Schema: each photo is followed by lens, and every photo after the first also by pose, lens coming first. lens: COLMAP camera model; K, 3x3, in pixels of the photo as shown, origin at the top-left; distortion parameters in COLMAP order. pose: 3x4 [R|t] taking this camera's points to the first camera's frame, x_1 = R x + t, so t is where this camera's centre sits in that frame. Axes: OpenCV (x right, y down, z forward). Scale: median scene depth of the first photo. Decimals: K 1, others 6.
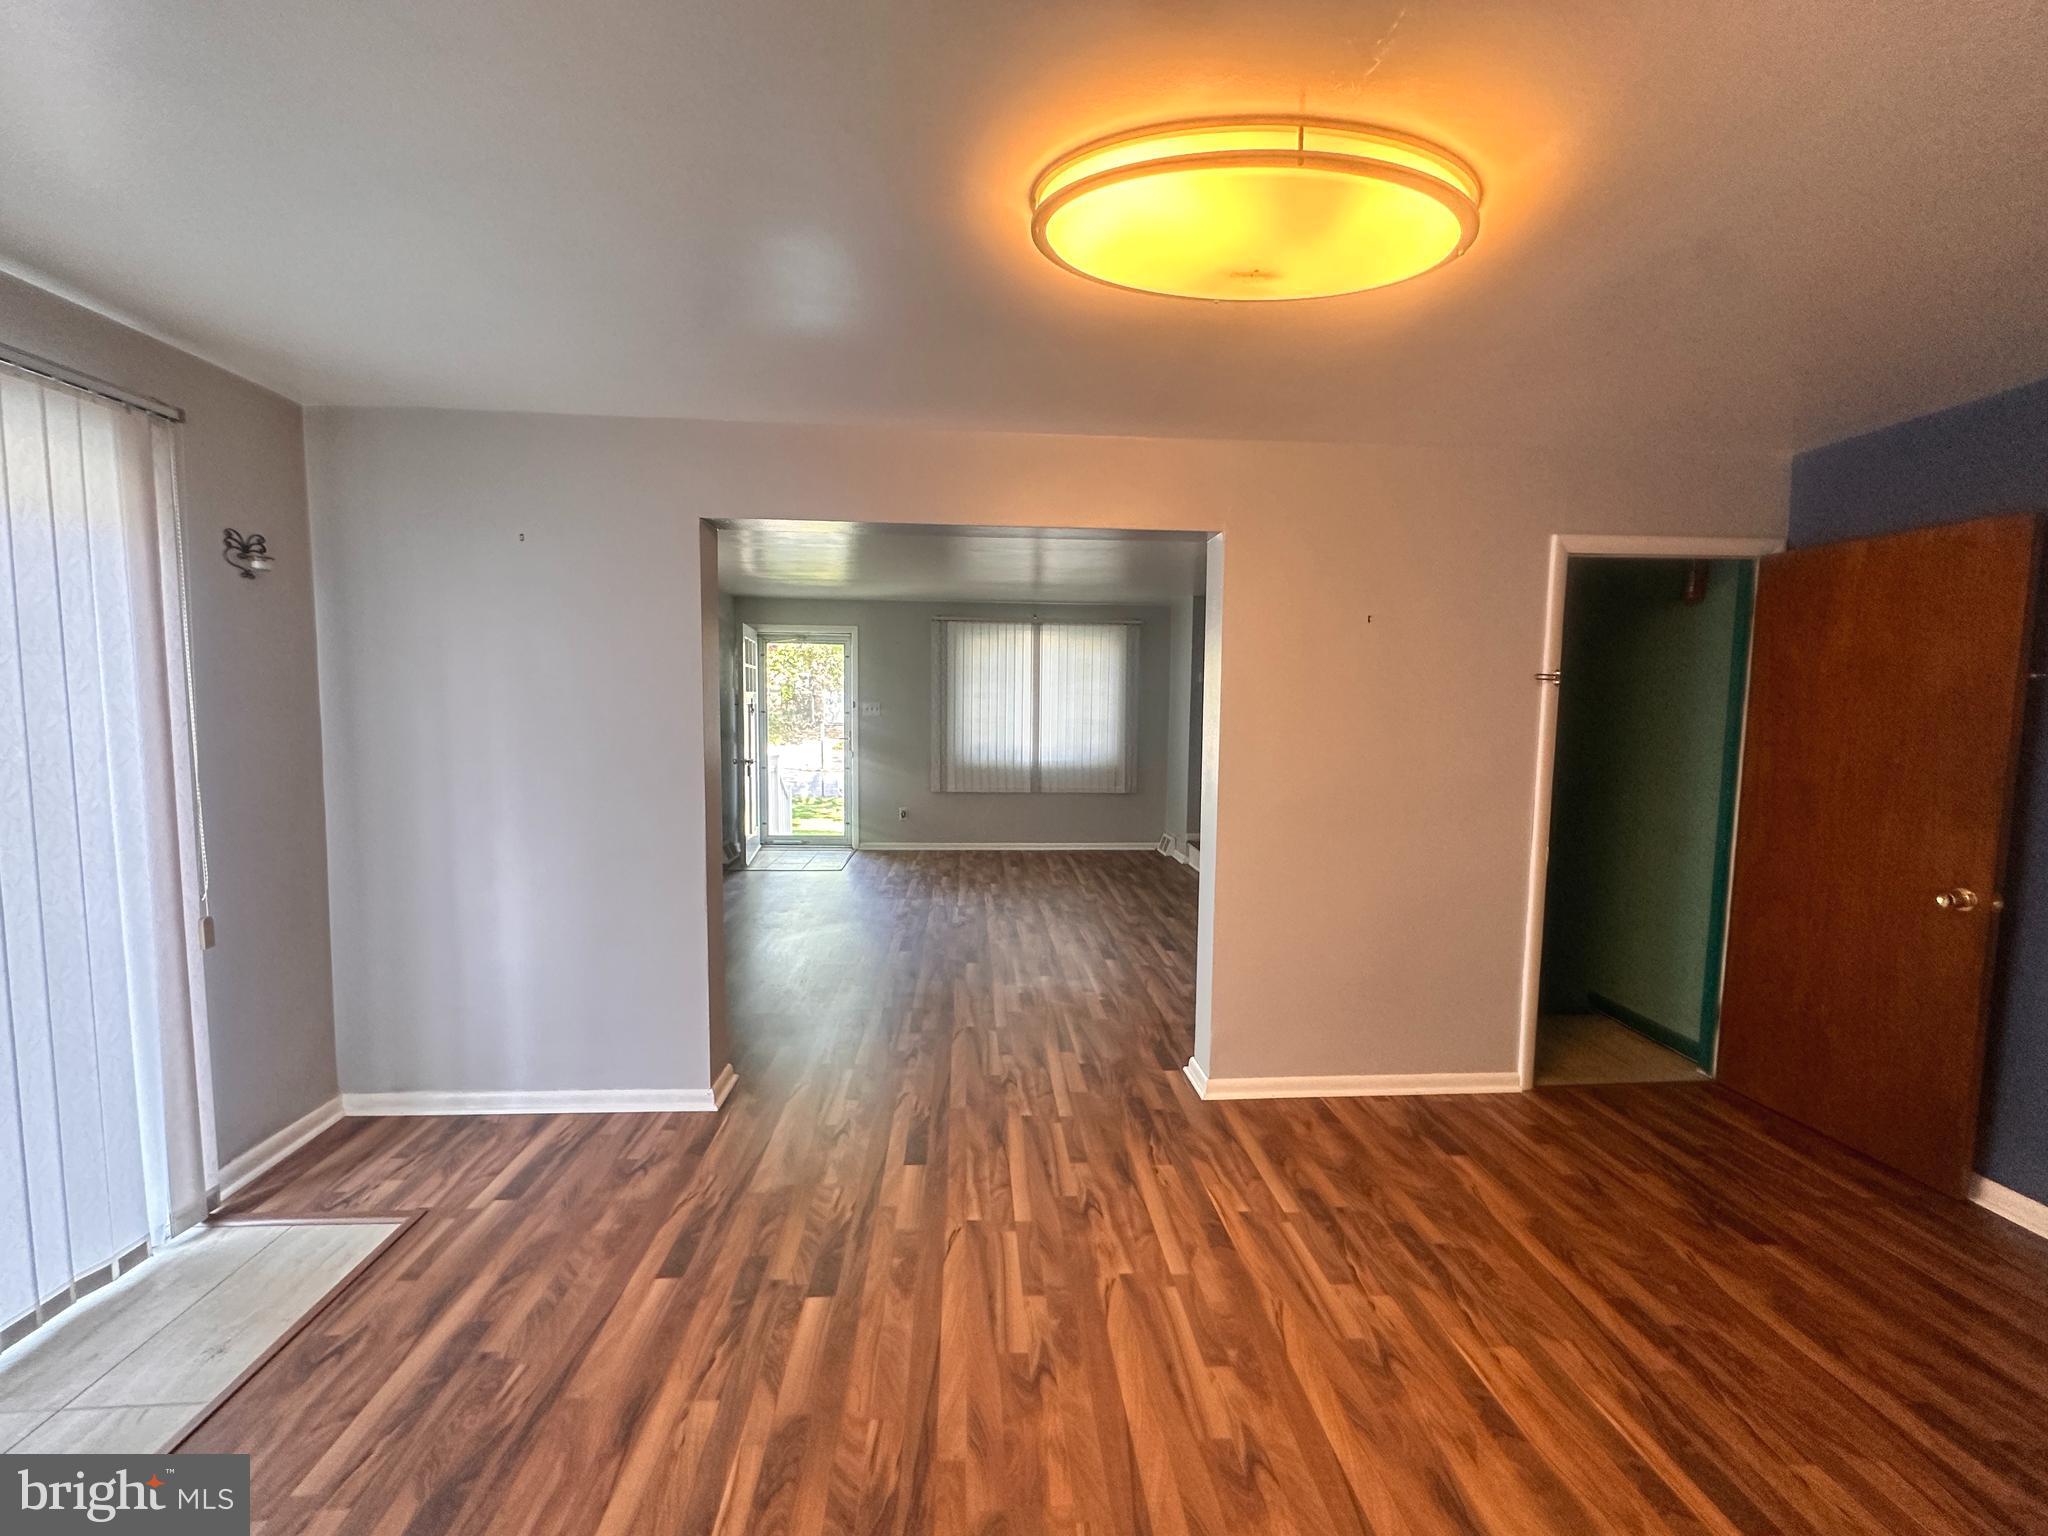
lens RADIAL K [[828.2, 0, 1013.2], [0, 828.2, 765.8], [0, 0, 1]] dist [-0.004019, 0.001036]
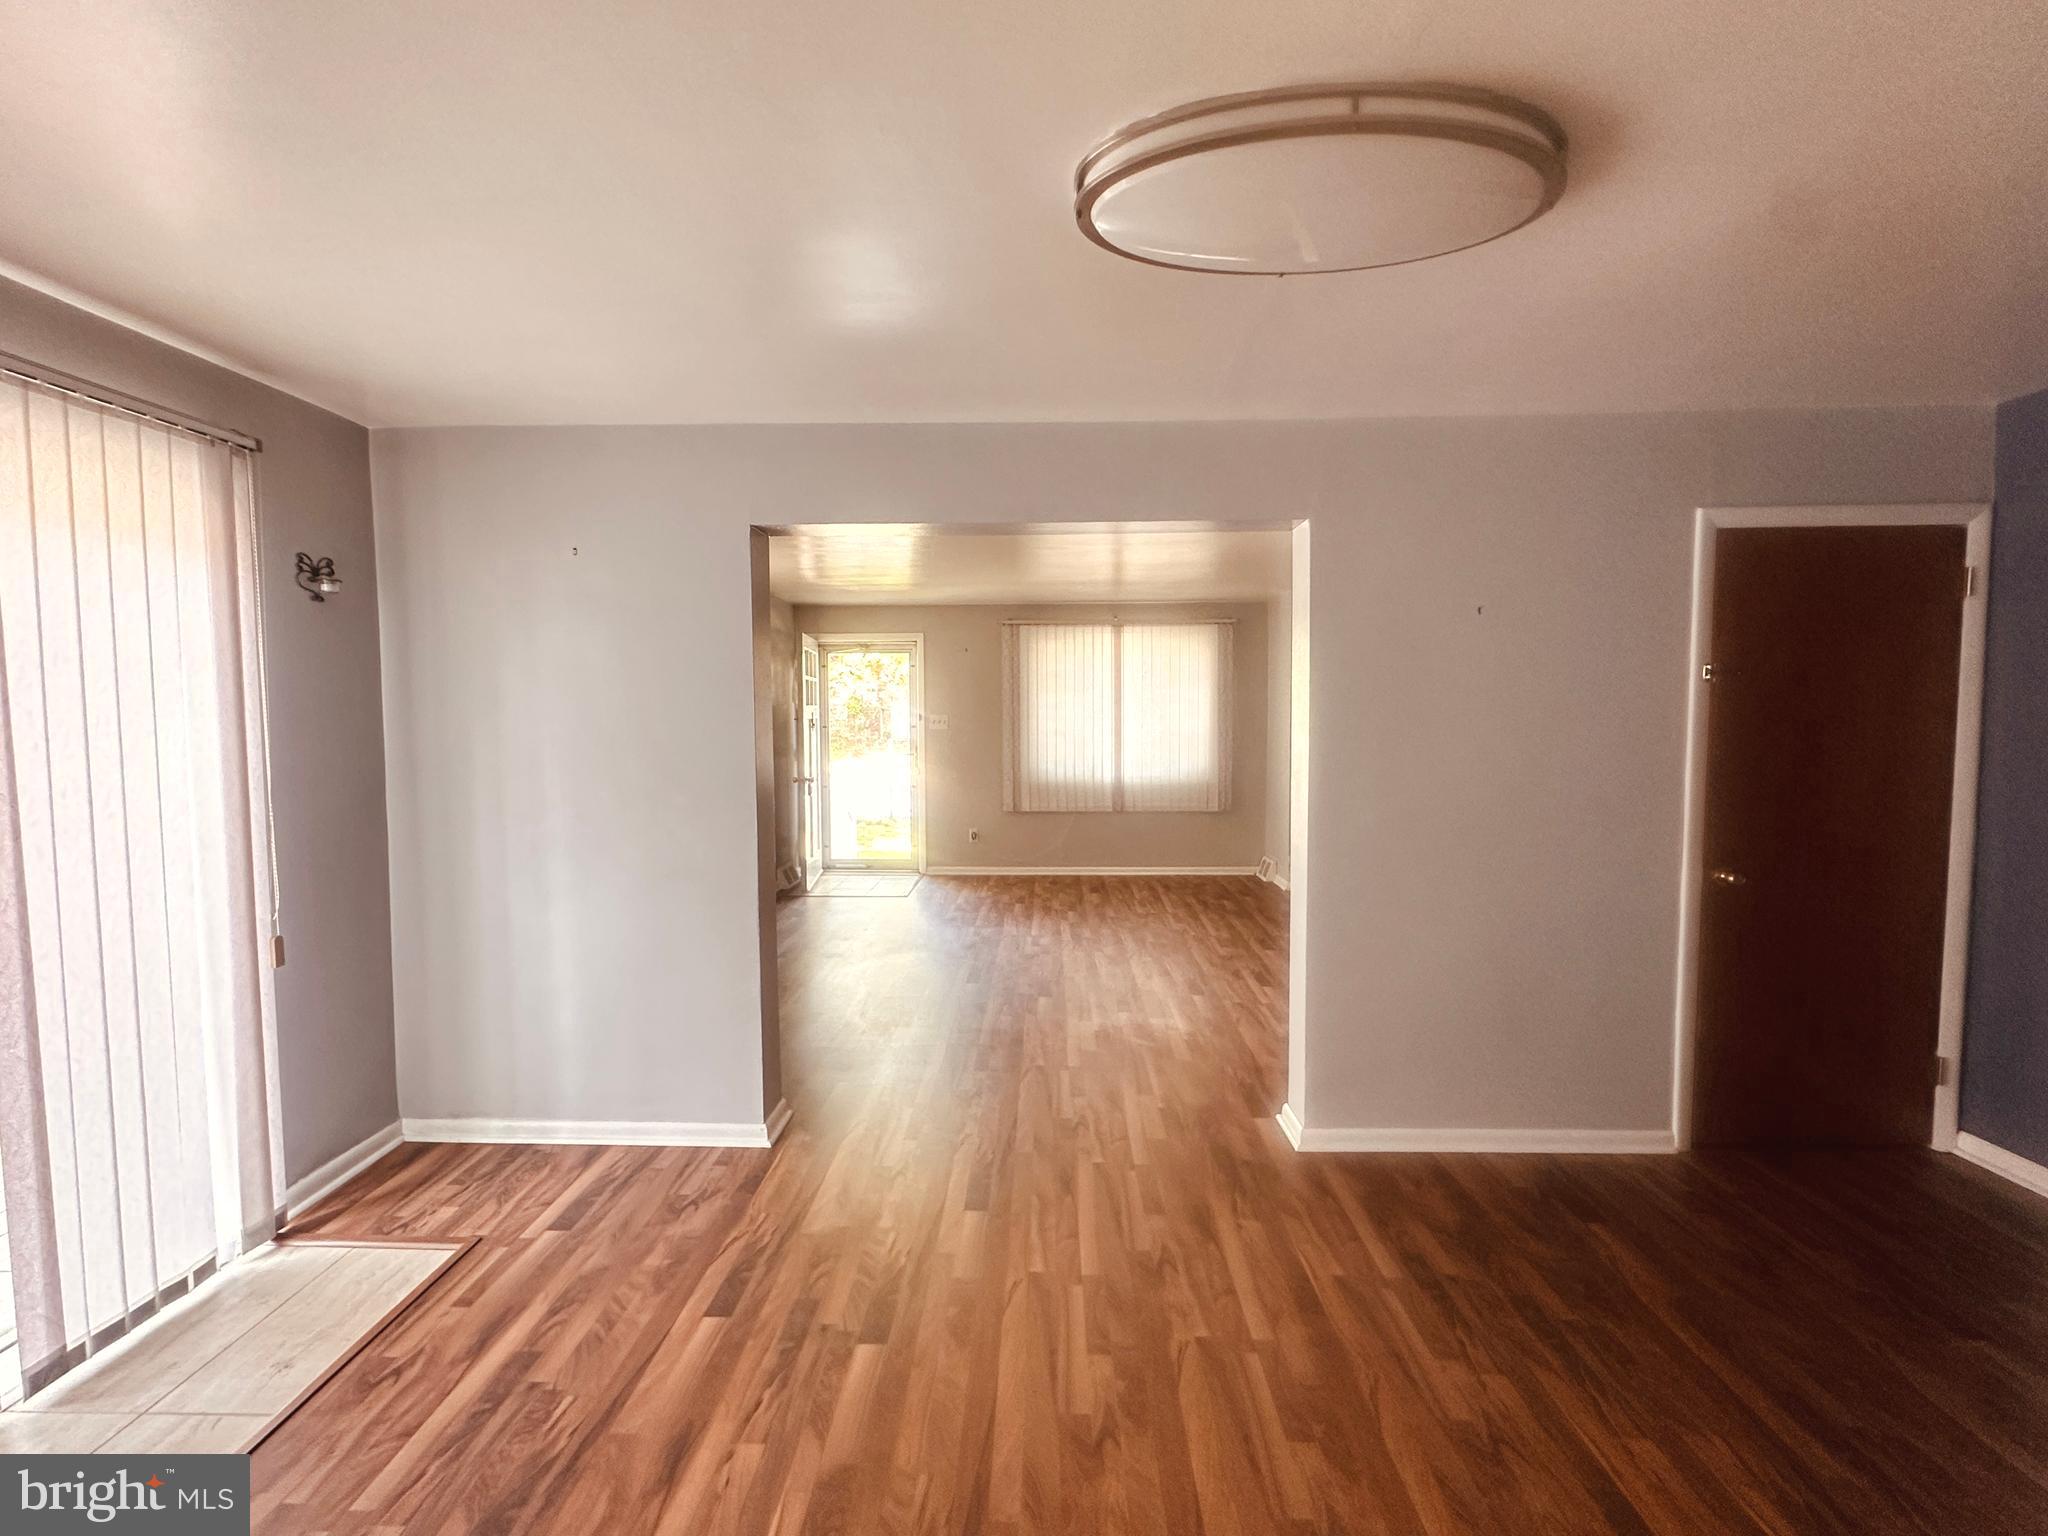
lens RADIAL K [[914.3, 0, 1012.1], [0, 914.3, 764.2], [0, 0, 1]] dist [-0.002450, -0.000567]
pose [[0.995269, -0.010738, -0.096568, 0.030446], [0.008682, 0.999727, -0.021681, 0.004900], [0.096774, 0.020740, 0.995090, -0.030643]]
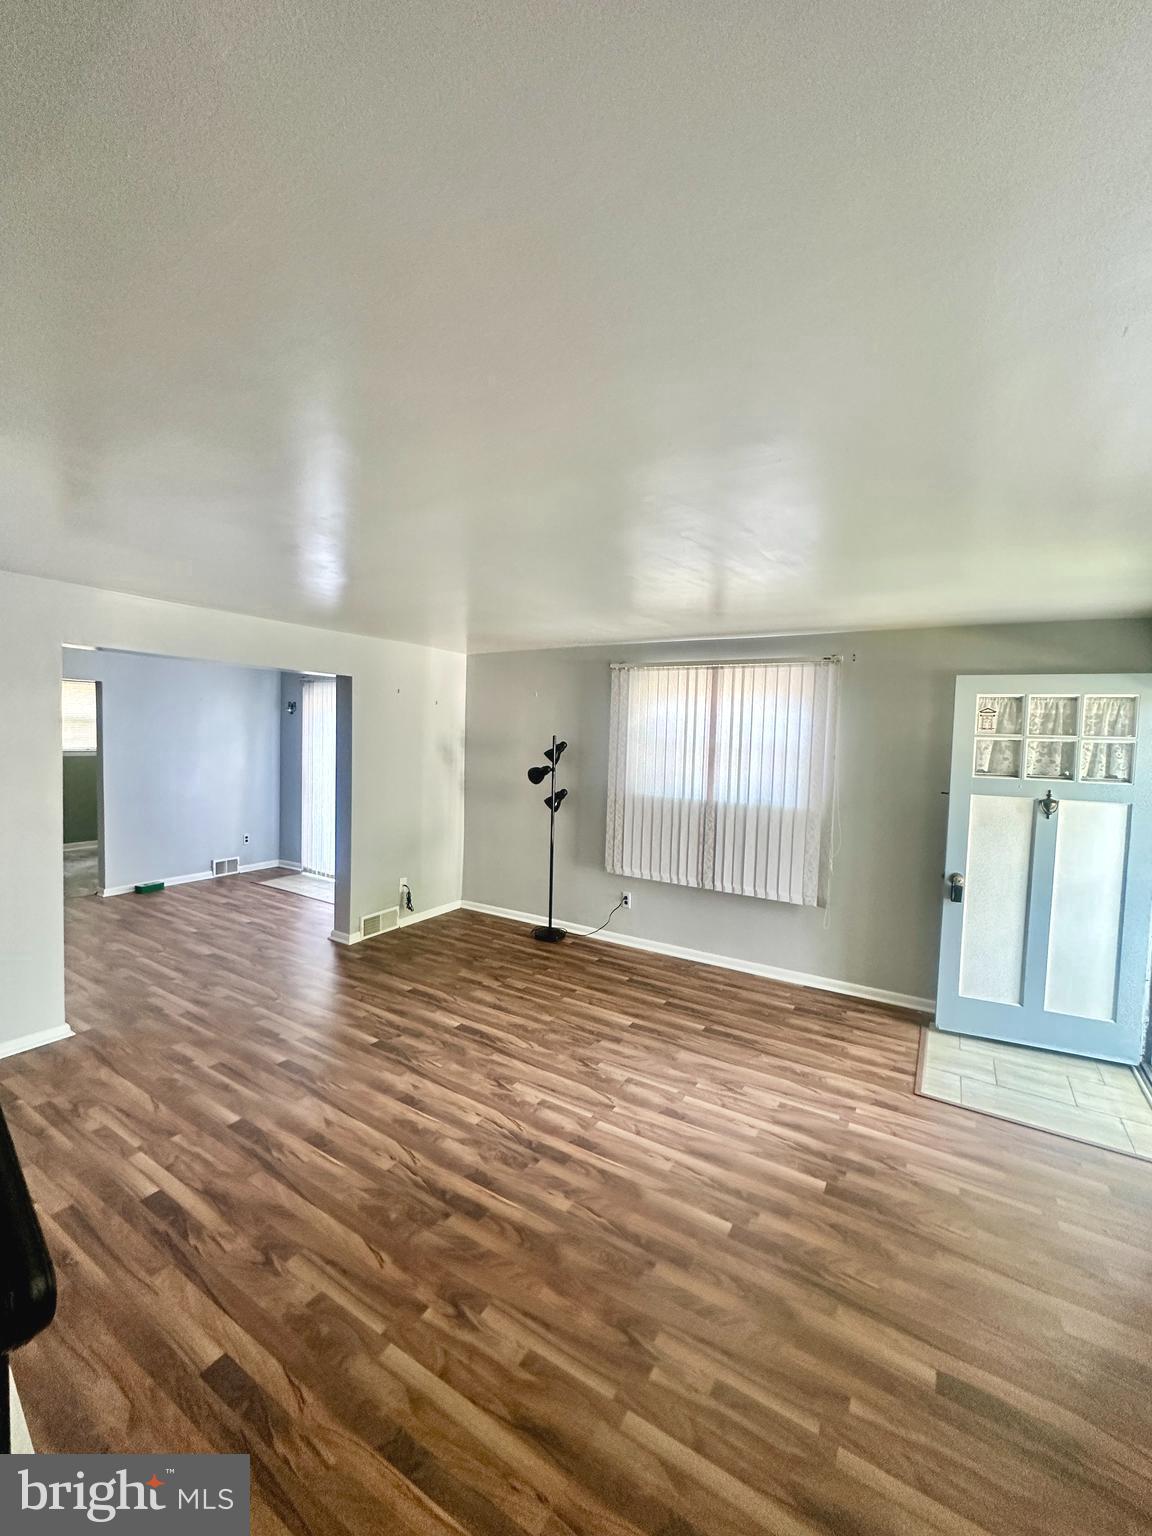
lens RADIAL K [[621.1, 0, 587.6], [0, 621.1, 769.4], [0, 0, 1]] dist [-0.004019, 0.001036]
pose [[-0.559484, 0.015600, -0.828694, 0.828661], [-0.105085, 0.990419, 0.089591, -0.340433], [0.822152, 0.137208, -0.552485, 3.191390]]
